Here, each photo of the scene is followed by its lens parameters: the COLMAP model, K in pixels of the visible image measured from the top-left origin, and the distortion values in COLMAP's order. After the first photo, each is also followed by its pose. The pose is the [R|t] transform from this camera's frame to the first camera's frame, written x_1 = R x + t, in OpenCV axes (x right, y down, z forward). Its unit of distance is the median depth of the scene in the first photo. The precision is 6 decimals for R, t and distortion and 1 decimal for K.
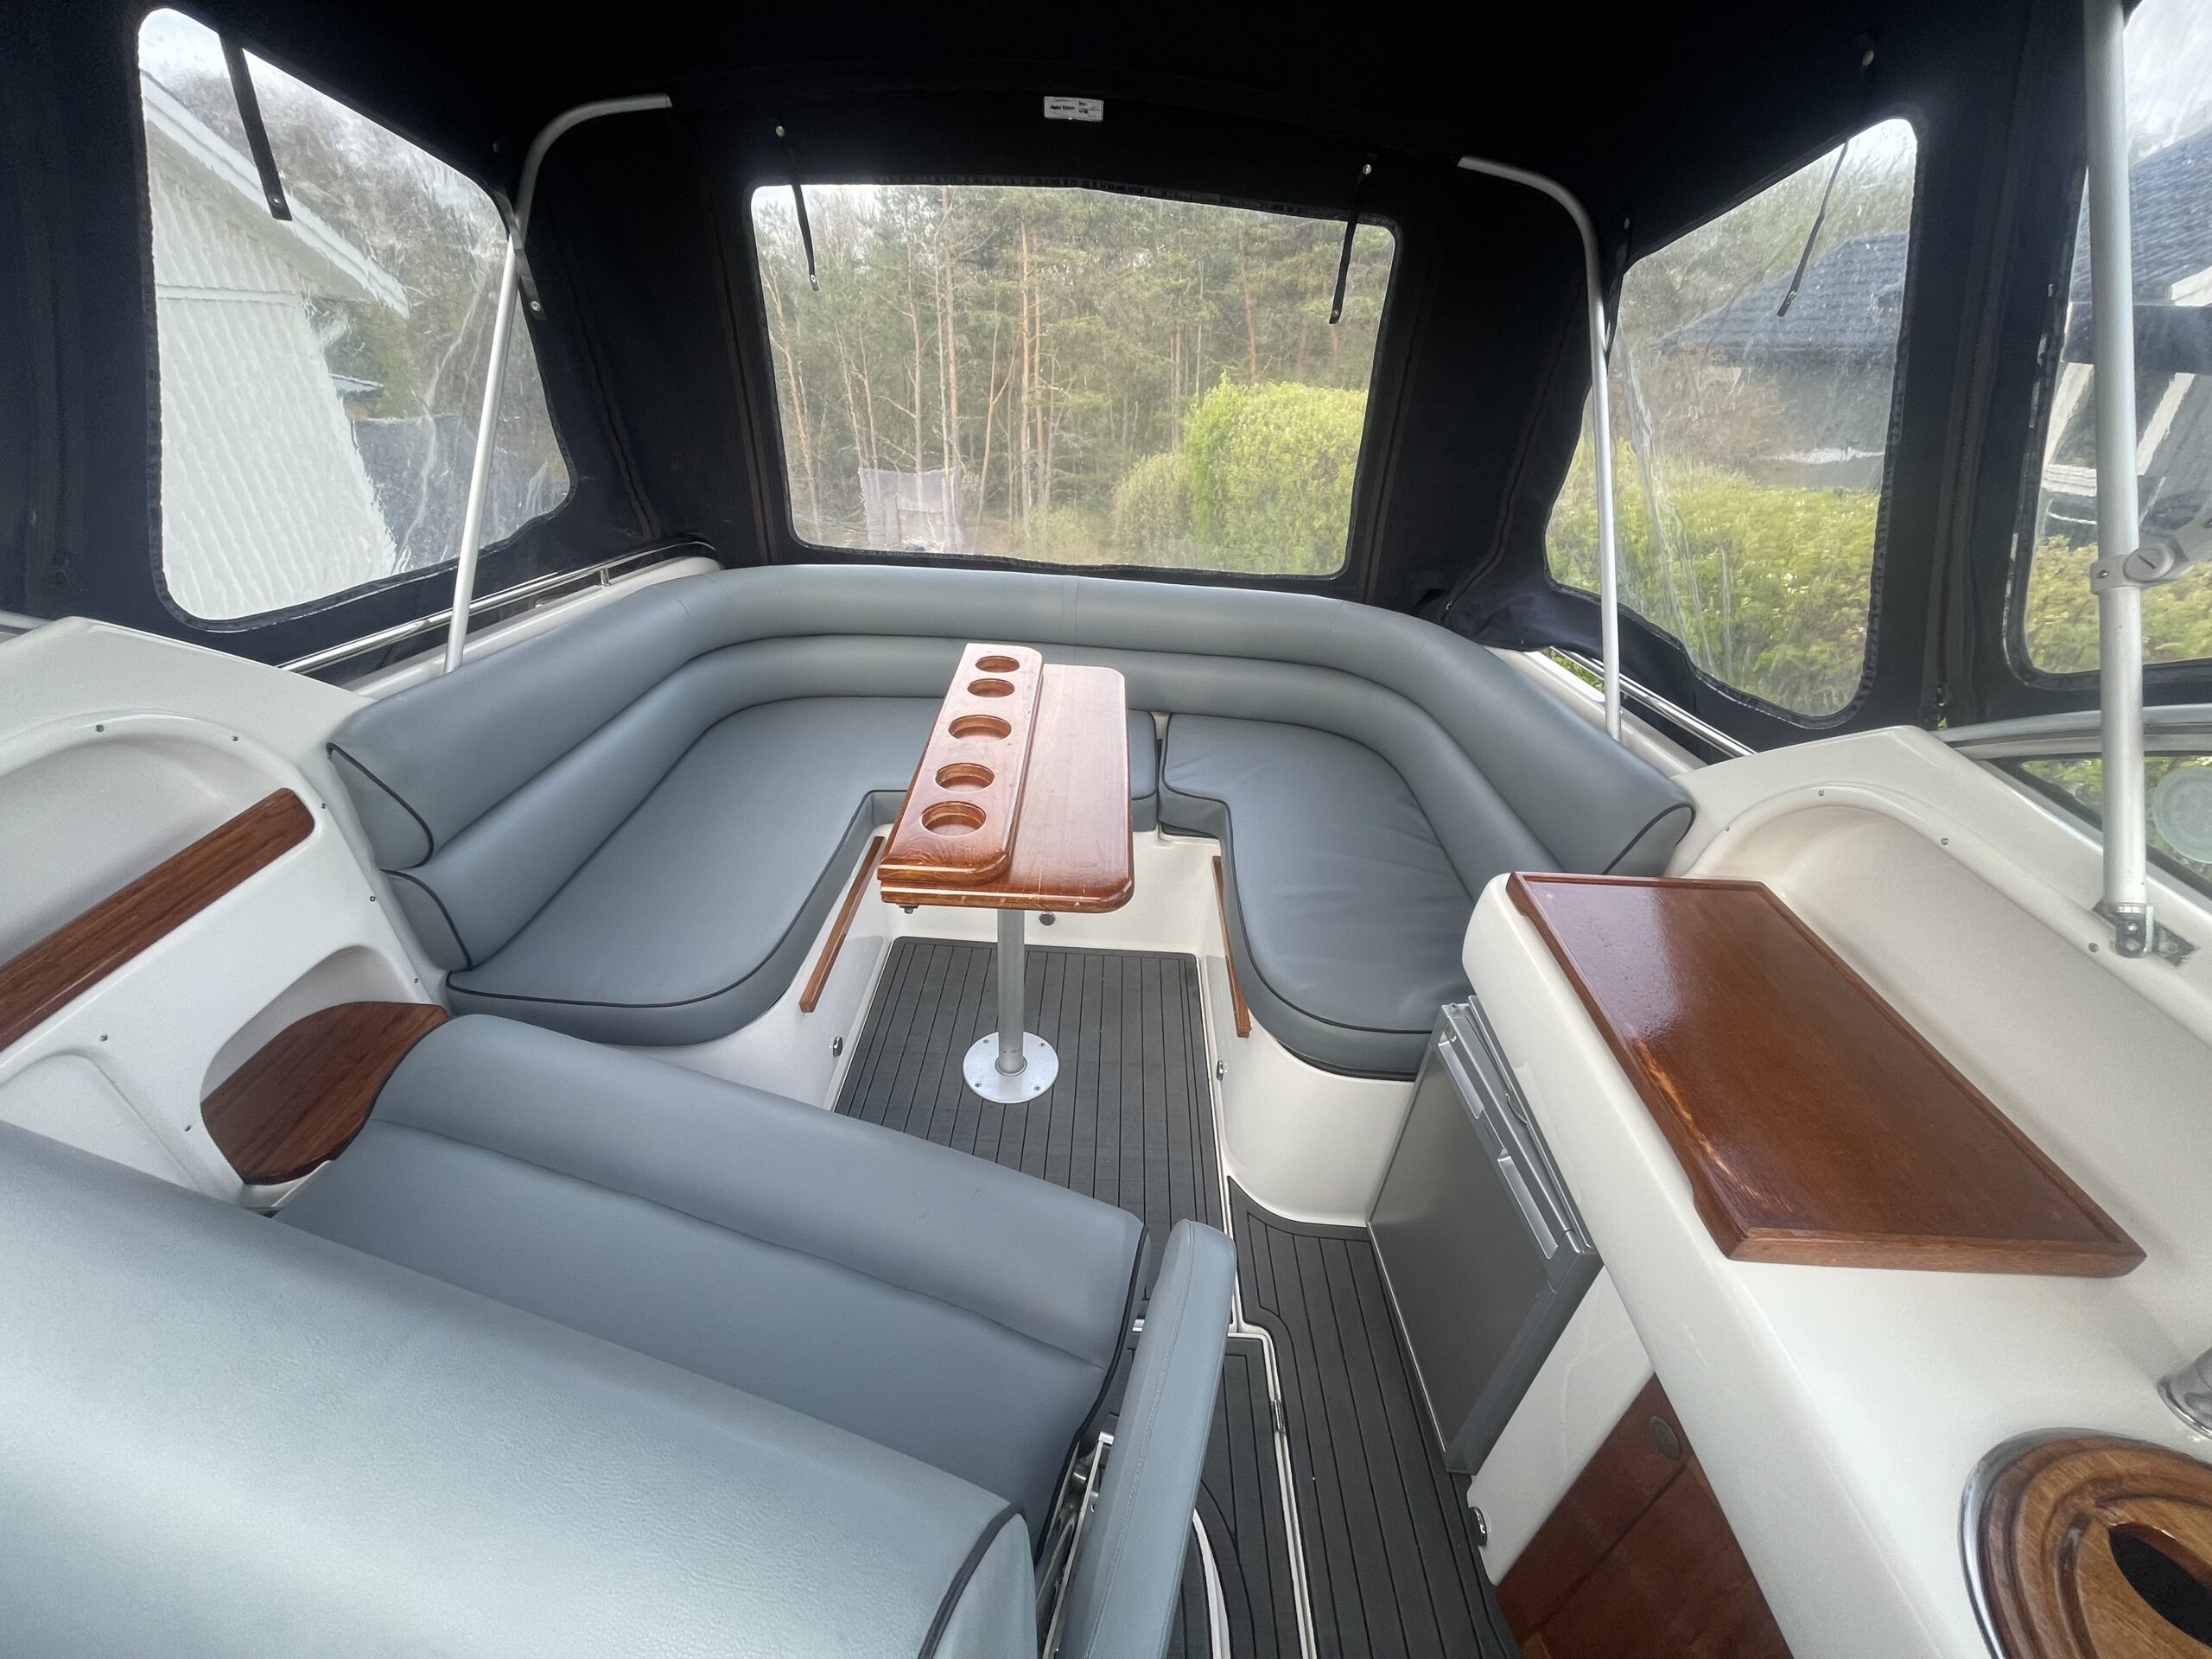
lens RADIAL K [[883.2, 0, 1101.4], [0, 883.2, 823.8], [0, 0, 1]] dist [-0.018157, 0.008138]
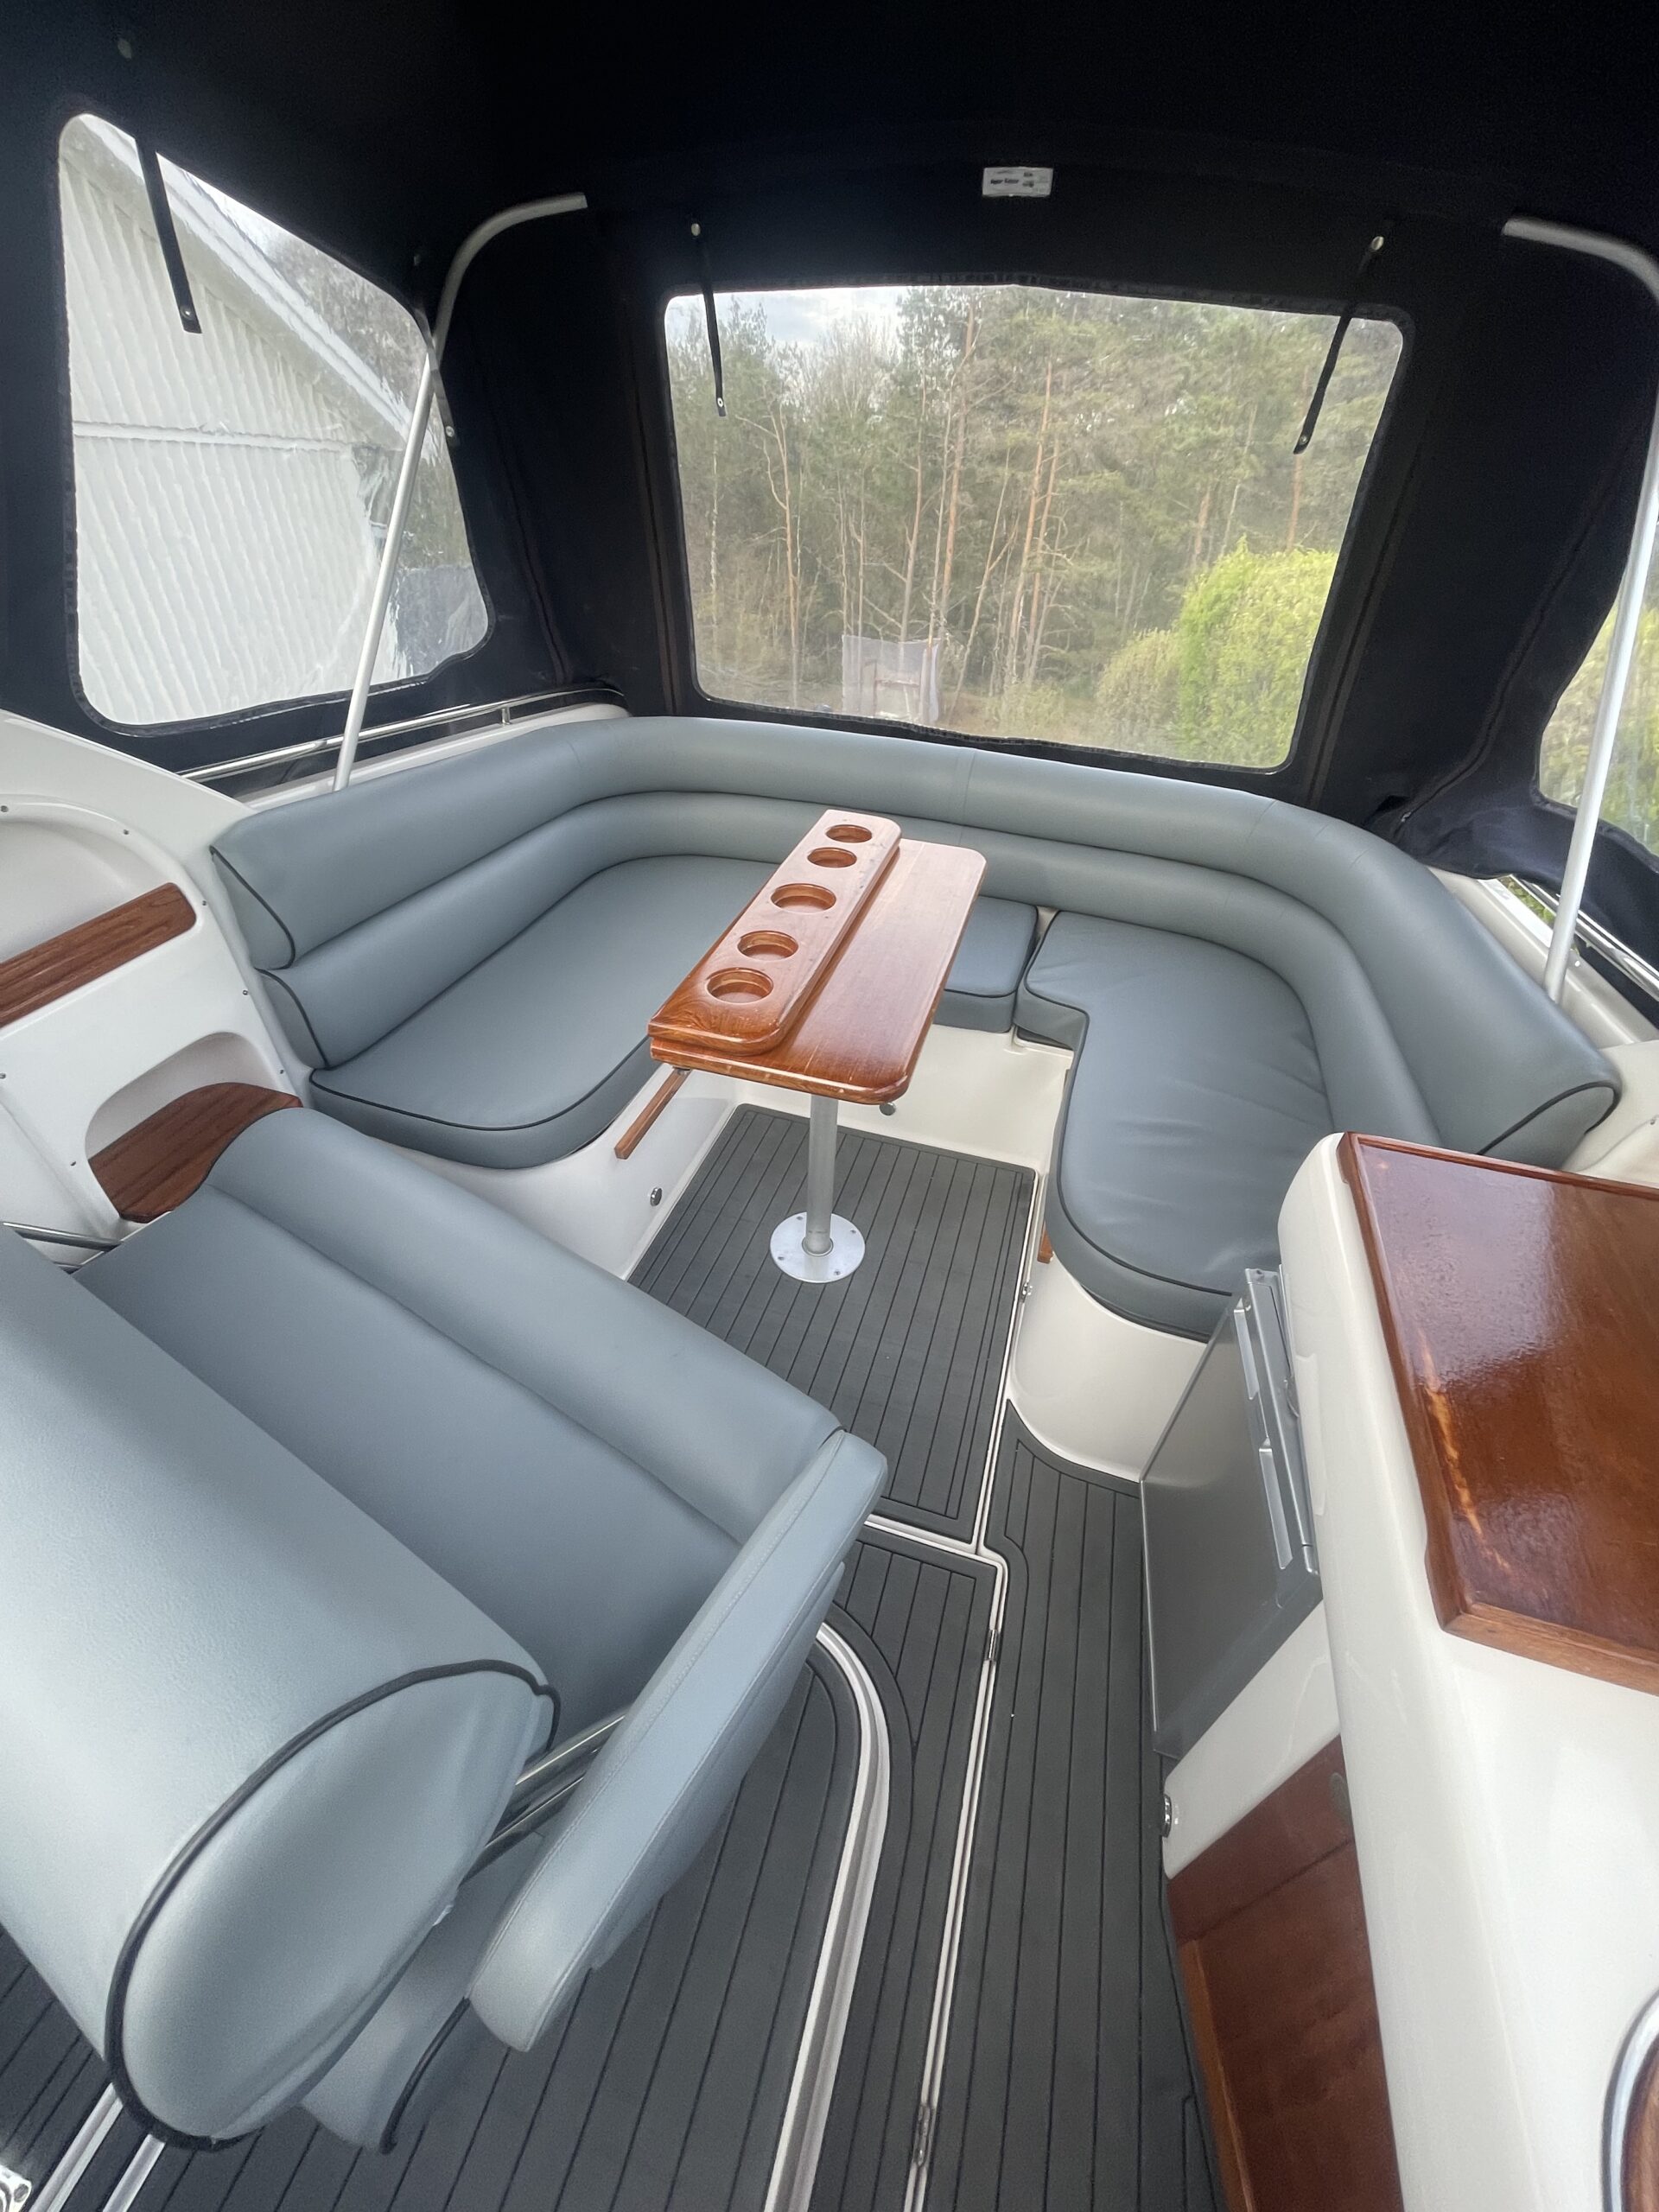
lens RADIAL K [[883.2, 0, 837.4], [0, 883.2, 1104.1], [0, 0, 1]] dist [-0.018157, 0.008138]
pose [[0.966030, 0.153550, -0.207867, 0.115327], [-0.131779, 0.984598, 0.114897, -0.002274], [0.222308, -0.083602, 0.971386, 0.053465]]
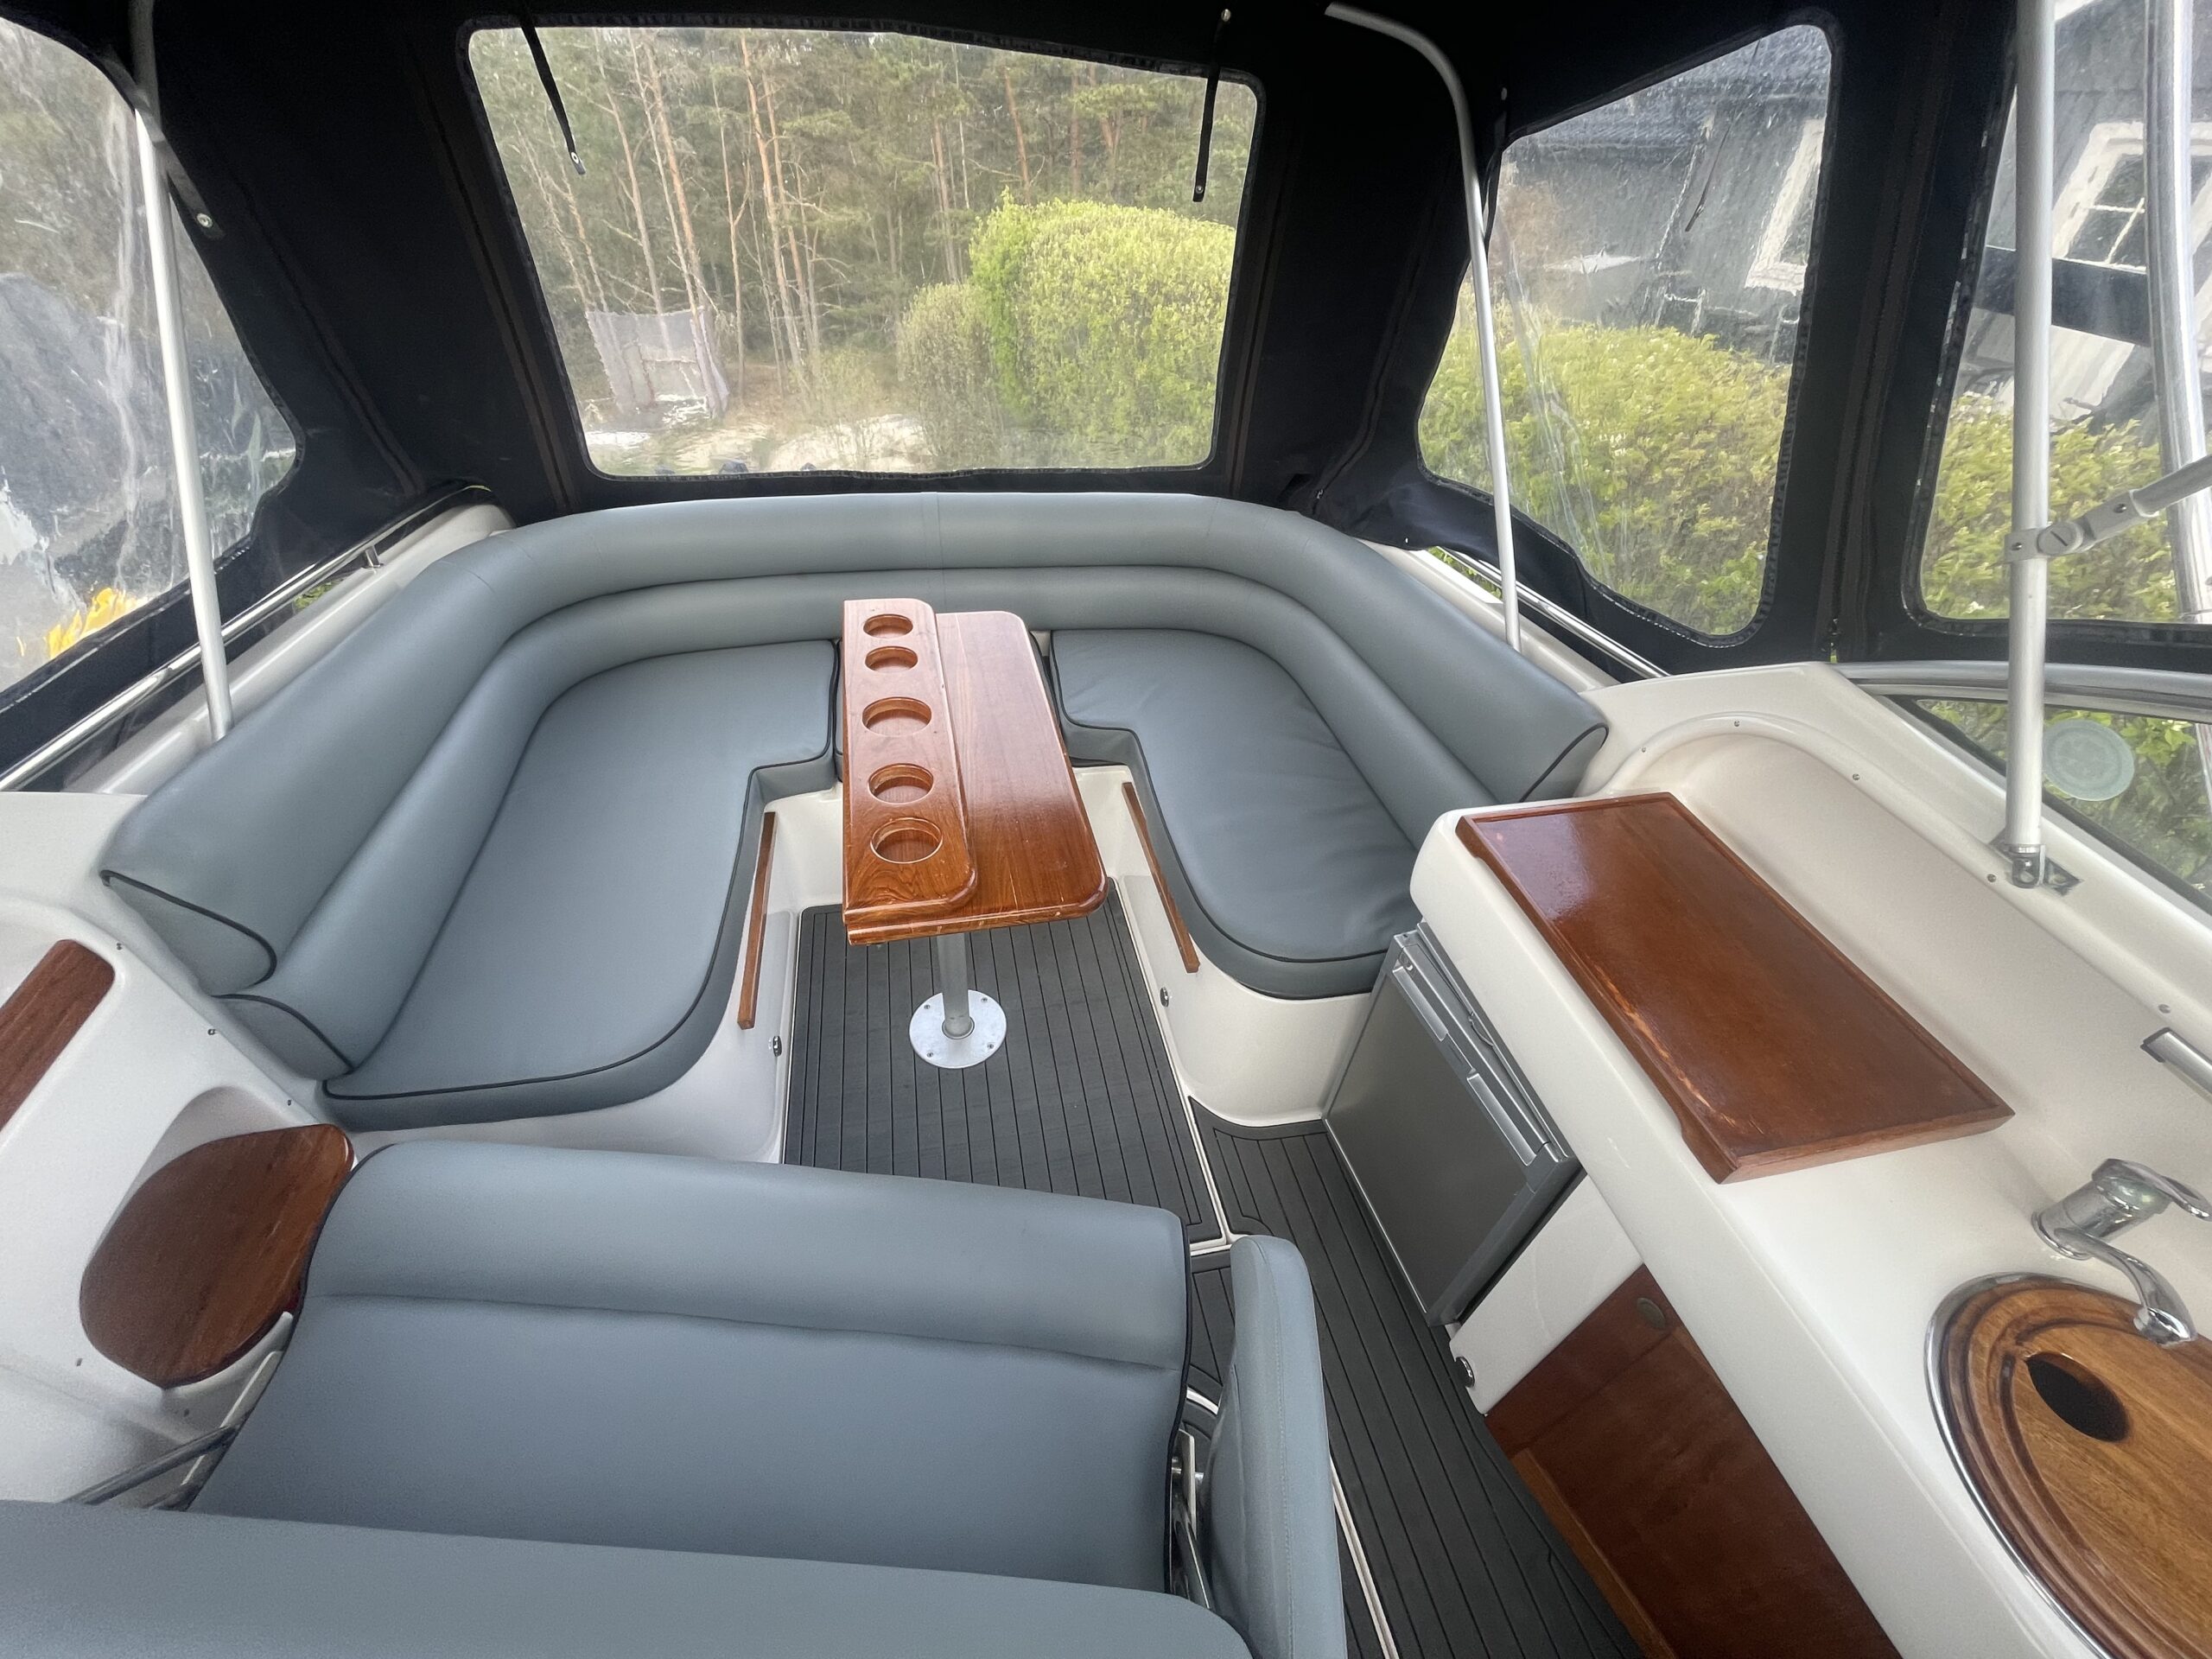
lens RADIAL K [[883.2, 0, 1101.4], [0, 883.2, 823.8], [0, 0, 1]] dist [-0.018157, 0.008138]
pose [[0.974681, -0.146216, 0.169170, -0.089942], [0.116993, 0.978225, 0.171431, -0.114204], [-0.190552, -0.147299, 0.970563, 0.044855]]
